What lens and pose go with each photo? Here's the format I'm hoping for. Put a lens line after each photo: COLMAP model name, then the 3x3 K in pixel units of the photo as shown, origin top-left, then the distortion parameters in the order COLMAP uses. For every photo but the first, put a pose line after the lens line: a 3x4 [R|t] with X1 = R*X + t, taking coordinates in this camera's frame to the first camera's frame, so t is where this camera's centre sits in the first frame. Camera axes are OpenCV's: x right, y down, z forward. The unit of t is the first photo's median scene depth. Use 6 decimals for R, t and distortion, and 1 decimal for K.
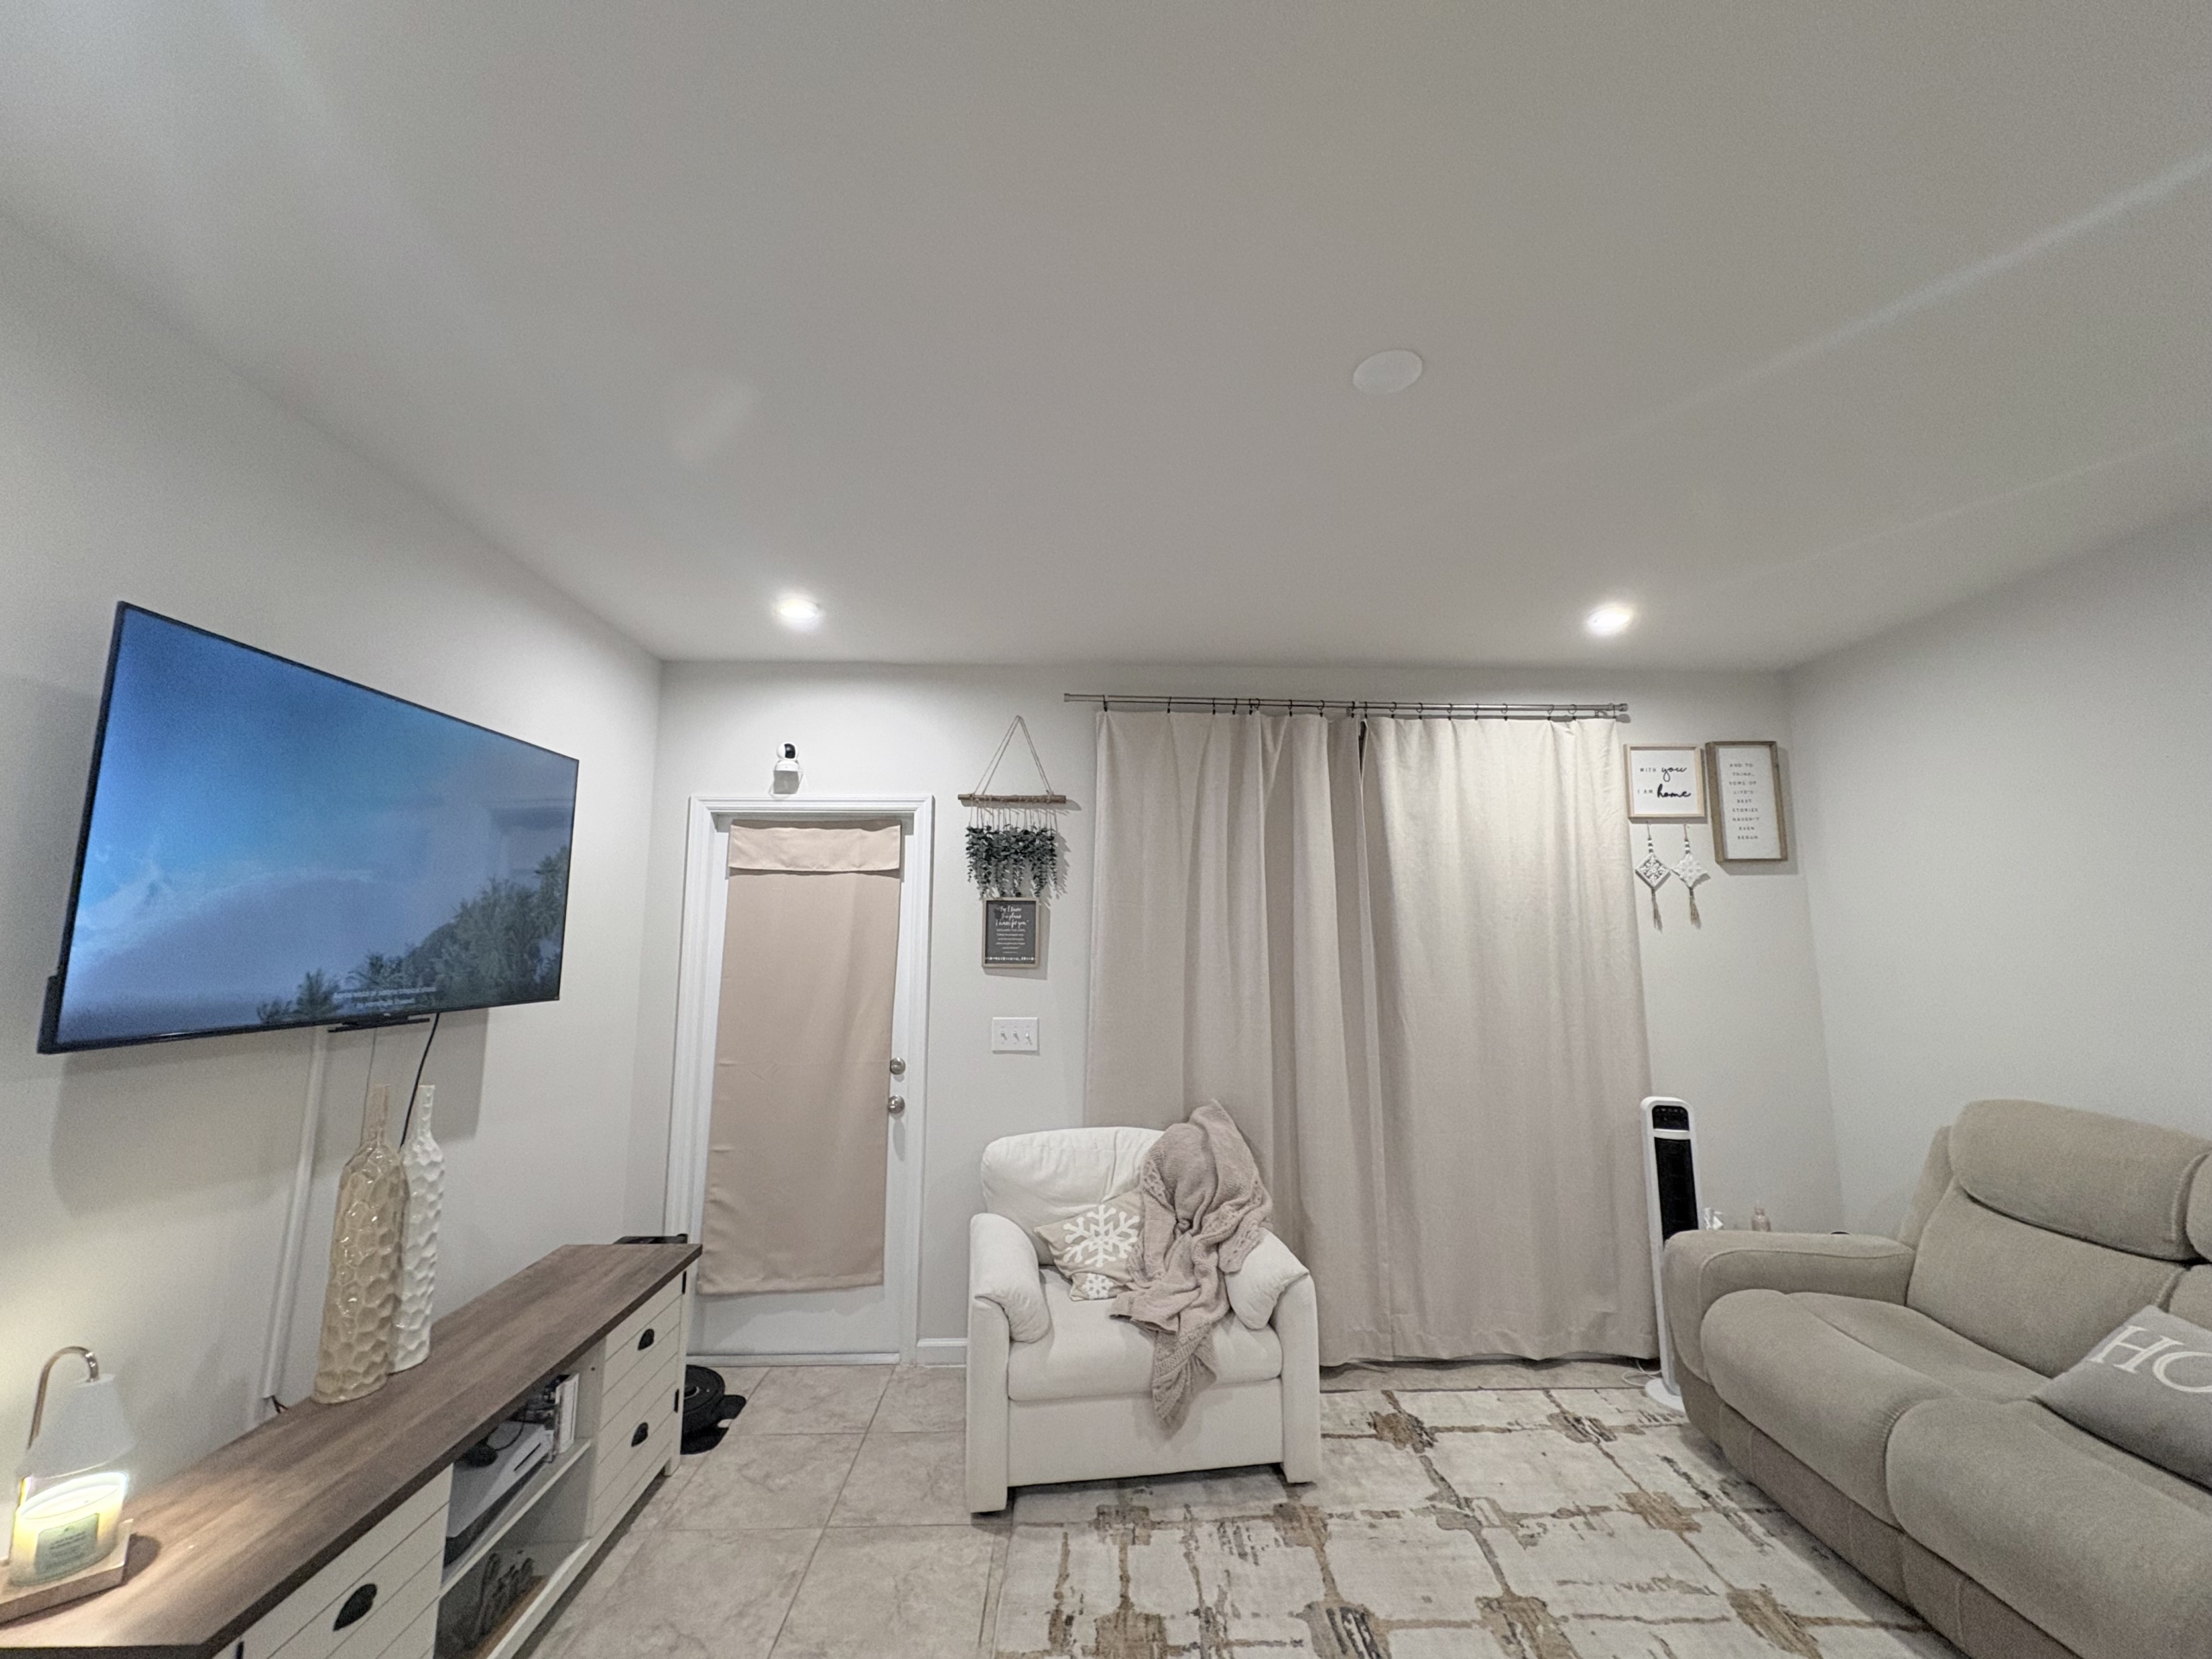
lens RADIAL K [[882.0, 0, 1110.7], [0, 882.0, 828.5], [0, 0, 1]] dist [0.000218, 0.000028]
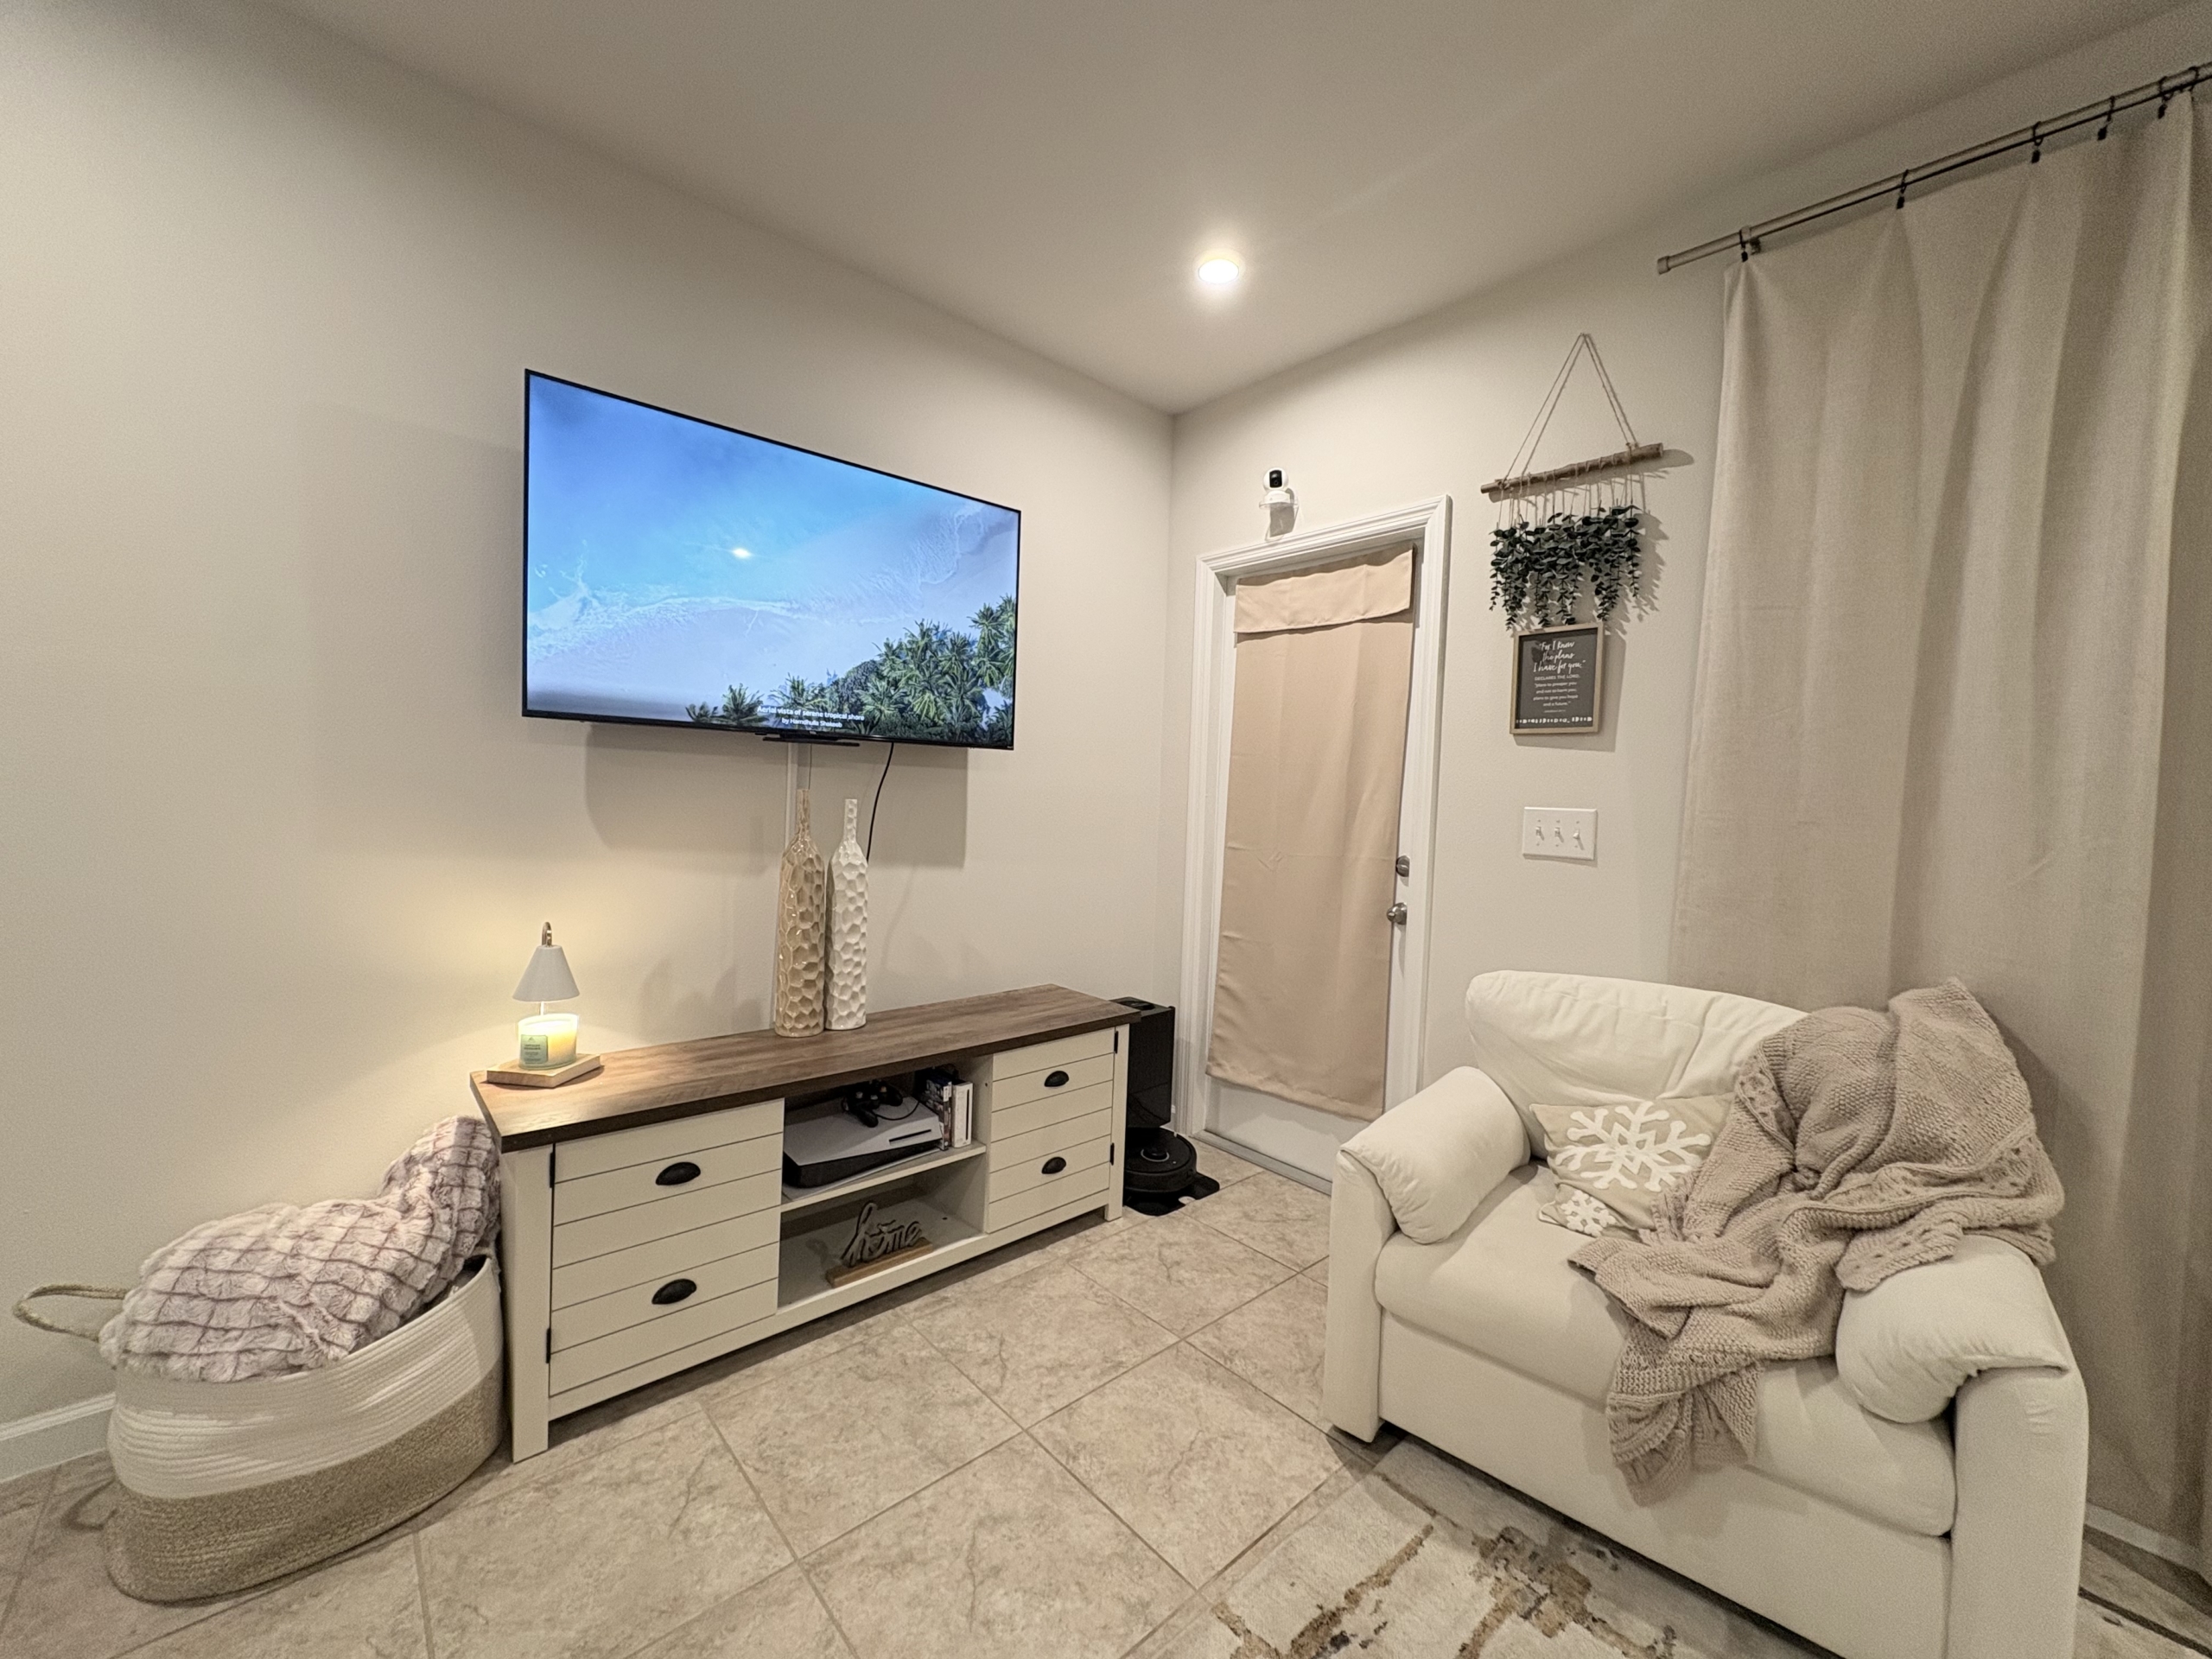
lens RADIAL K [[882.0, 0, 1093.9], [0, 882.0, 828.3], [0, 0, 1]] dist [0.000218, 0.000028]
pose [[0.641159, 0.053163, -0.765564, 0.227026], [0.064927, 0.990263, 0.123144, 0.159869], [0.764656, -0.128661, 0.631464, 0.396103]]
